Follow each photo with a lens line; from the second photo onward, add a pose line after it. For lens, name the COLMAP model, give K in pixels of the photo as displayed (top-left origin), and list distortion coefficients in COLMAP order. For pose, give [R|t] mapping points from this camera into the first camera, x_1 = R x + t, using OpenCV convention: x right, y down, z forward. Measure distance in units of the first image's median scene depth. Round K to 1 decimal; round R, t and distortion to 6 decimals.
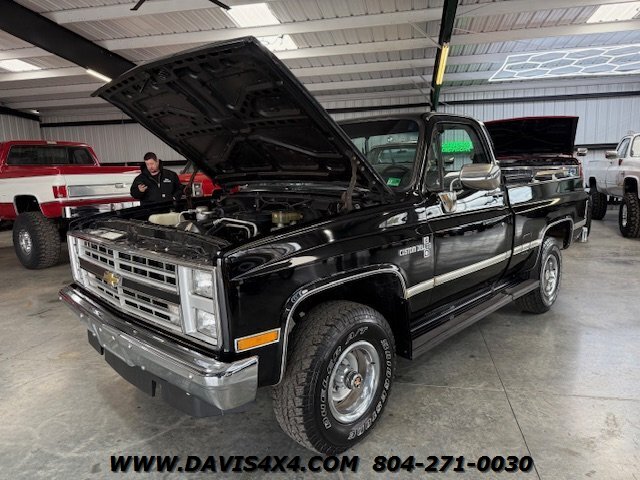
lens RADIAL K [[442.8, 0, 322.8], [0, 442.8, 237.4], [0, 0, 1]] dist [0.008248, -0.005733]
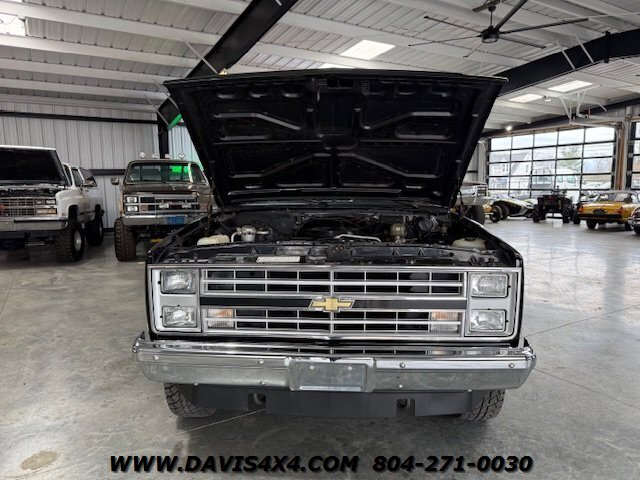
lens RADIAL K [[442.8, 0, 322.8], [0, 442.8, 237.4], [0, 0, 1]] dist [0.008248, -0.005733]
pose [[0.735937, -0.061711, 0.674232, -0.230056], [0.090850, 0.995832, -0.008018, -0.008411], [-0.670927, 0.067155, 0.738476, 0.074271]]
